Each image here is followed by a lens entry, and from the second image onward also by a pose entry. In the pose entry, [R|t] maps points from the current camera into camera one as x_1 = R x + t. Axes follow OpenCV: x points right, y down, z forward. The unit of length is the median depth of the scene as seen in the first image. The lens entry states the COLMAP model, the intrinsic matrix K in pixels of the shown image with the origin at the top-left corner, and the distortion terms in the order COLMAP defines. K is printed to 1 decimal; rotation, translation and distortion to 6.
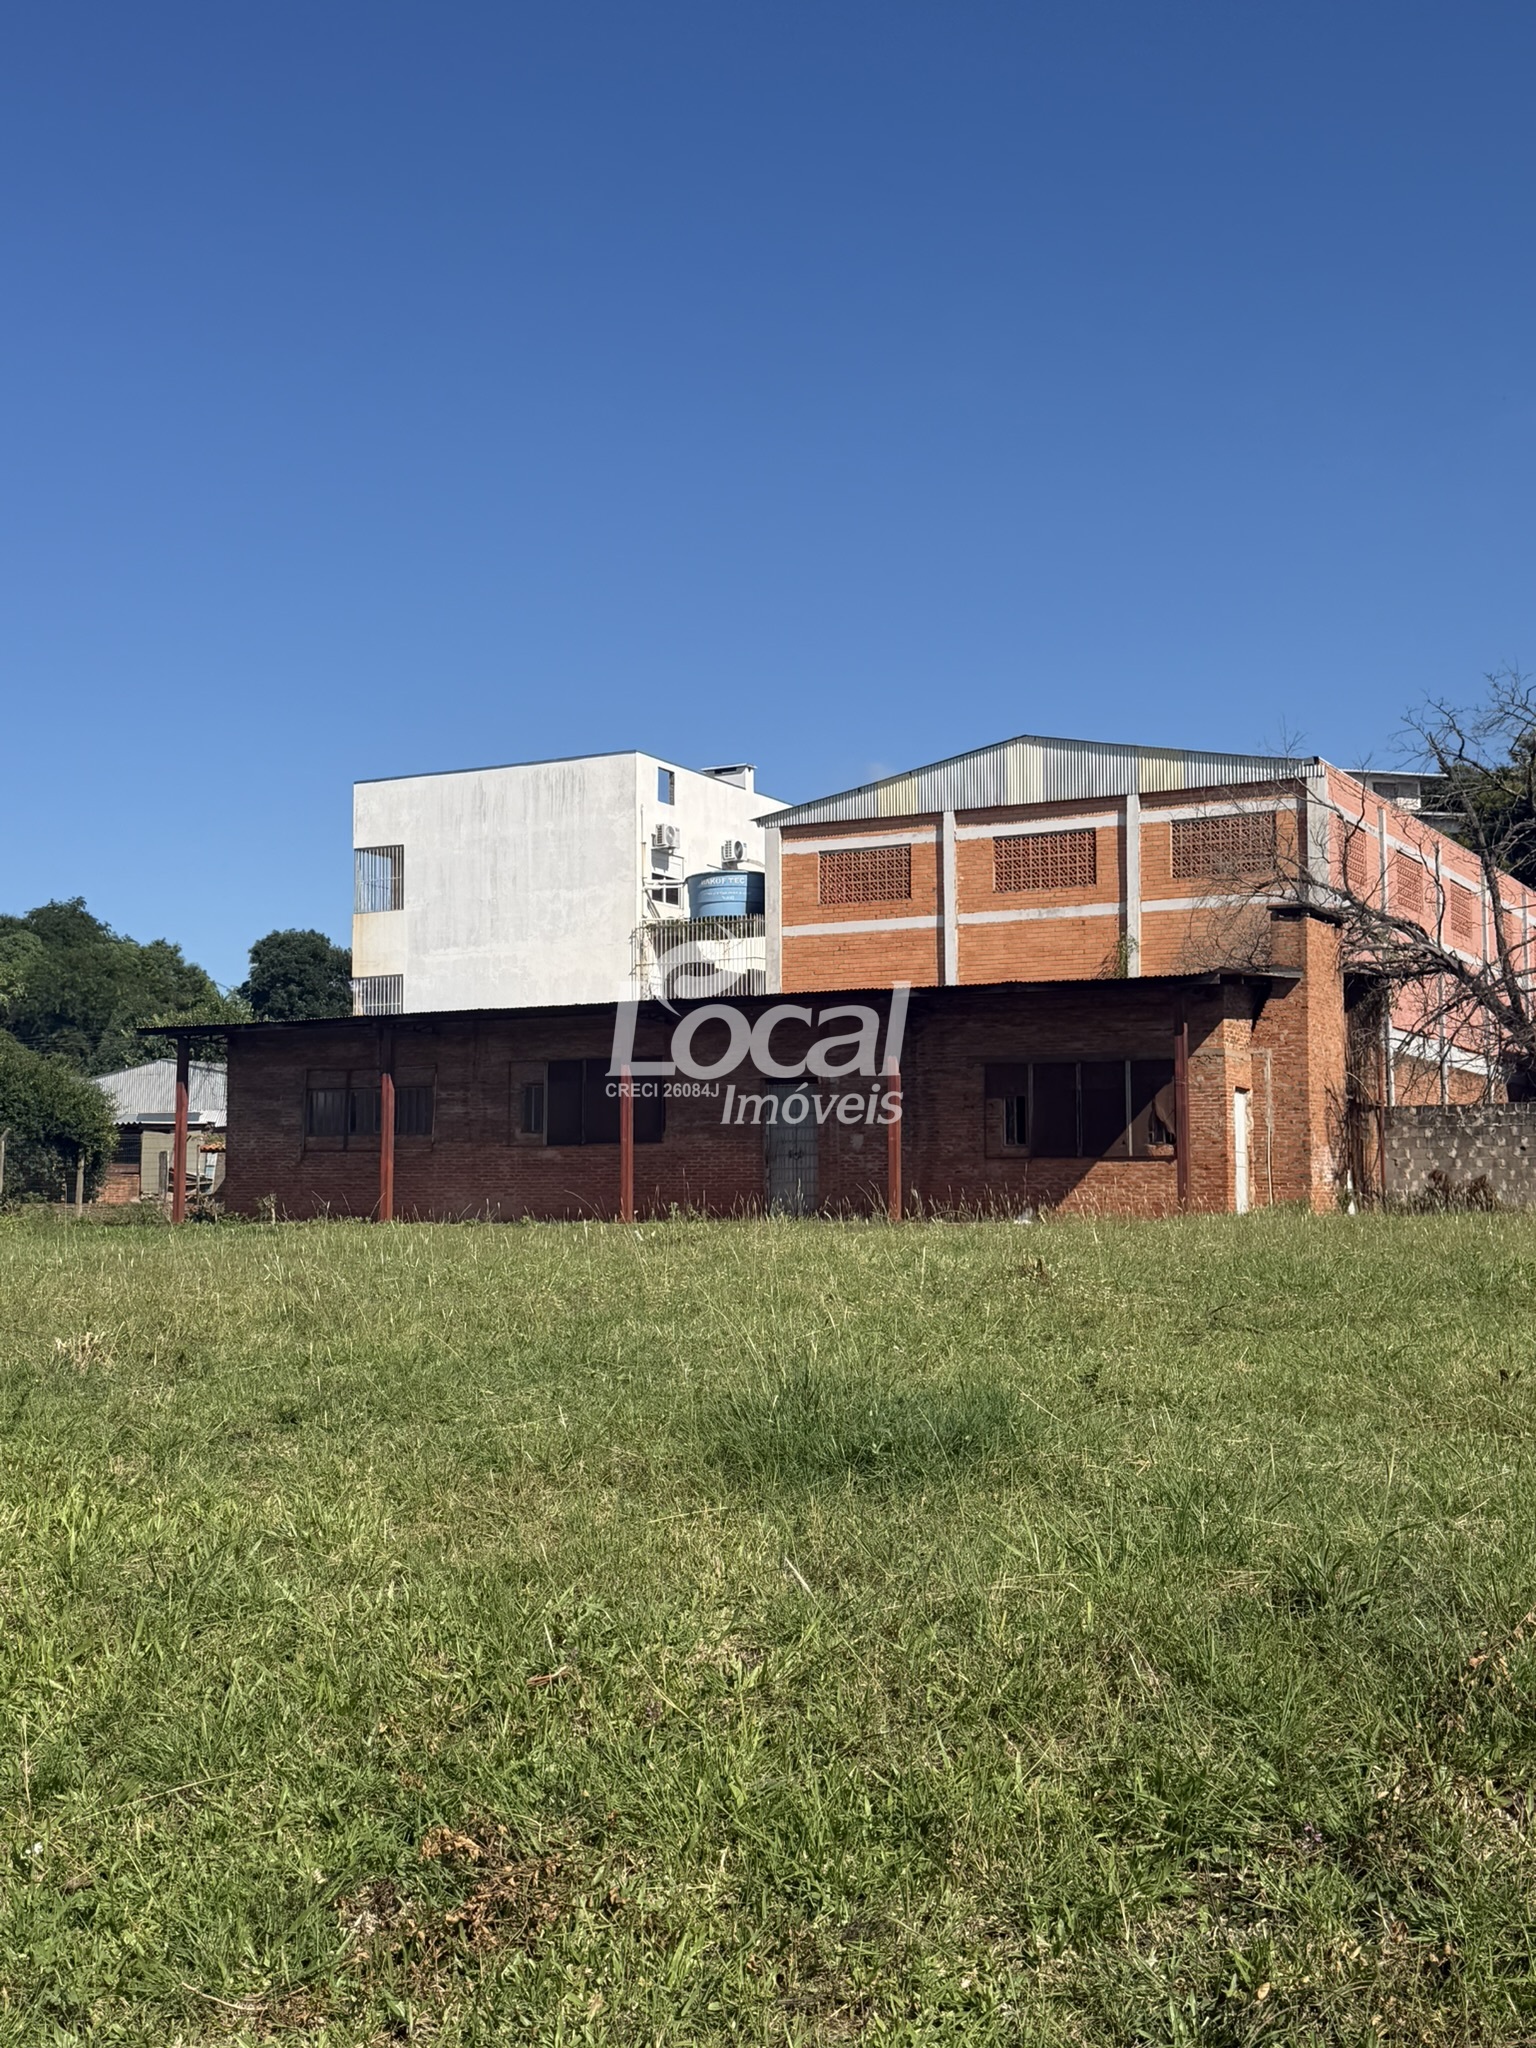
lens RADIAL K [[2383.2, 0, 754.6], [0, 2383.2, 1002.7], [0, 0, 1]] dist [0.106071, 0.000000]
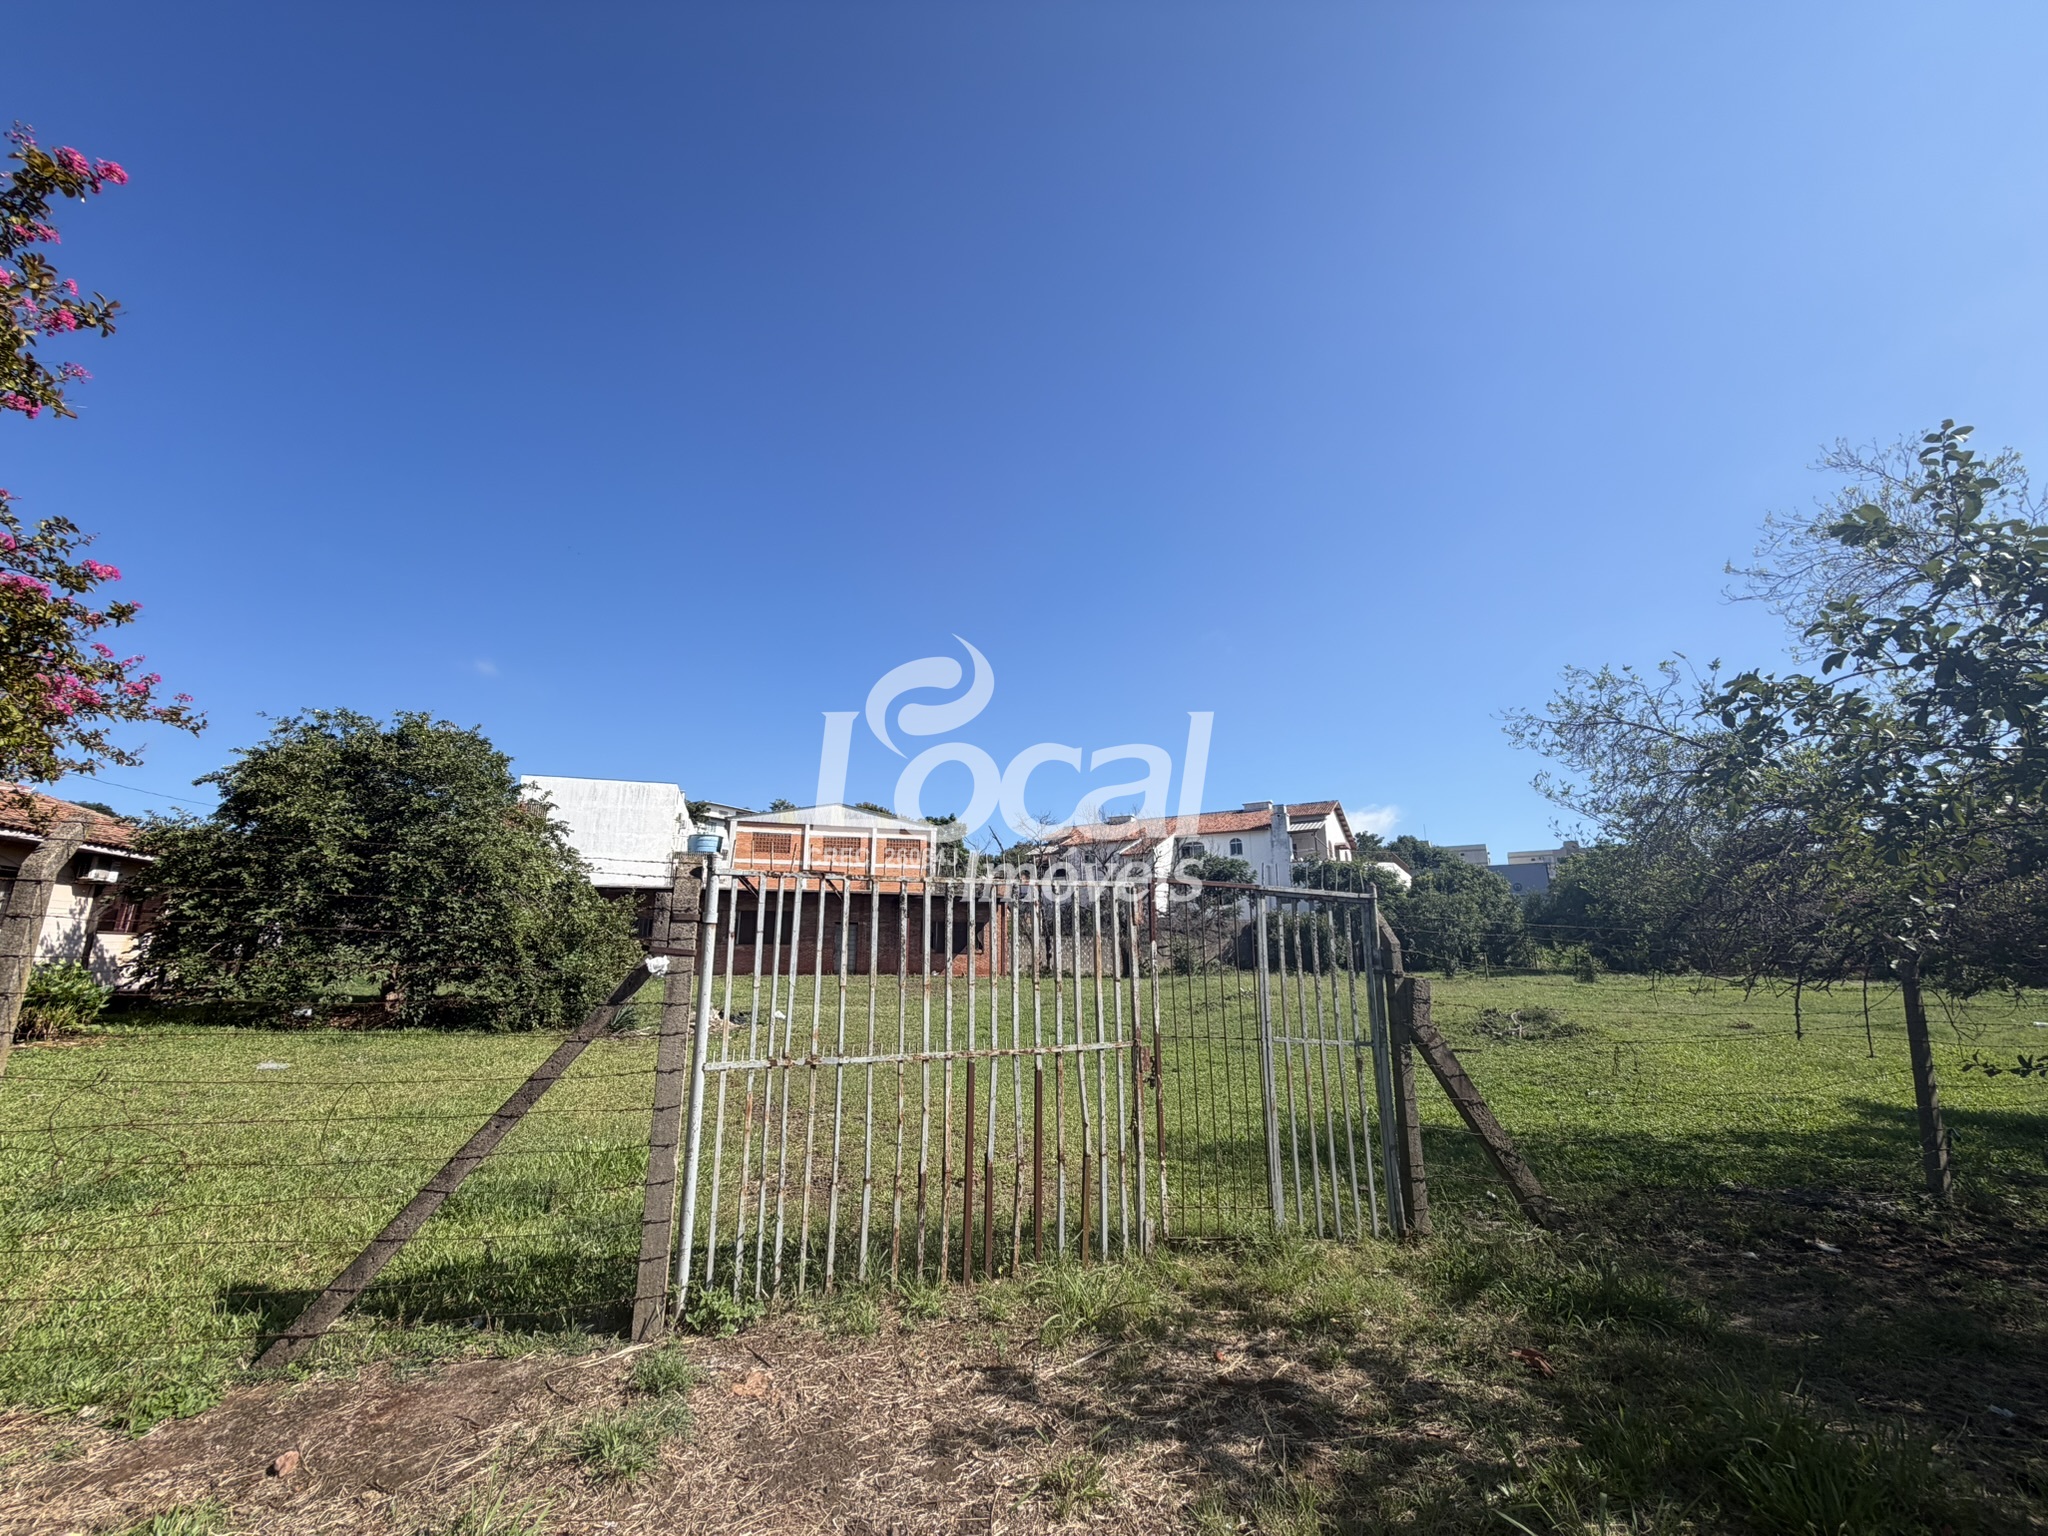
lens RADIAL K [[811.4, 0, 1020.2], [0, 811.4, 768.3], [0, 0, 1]] dist [-0.001018, 0.000291]
pose [[0.691913, 0.171248, 0.701378, -0.428438], [-0.068330, 0.982635, -0.172512, 0.003324], [-0.718741, 0.071438, 0.691599, 0.142665]]
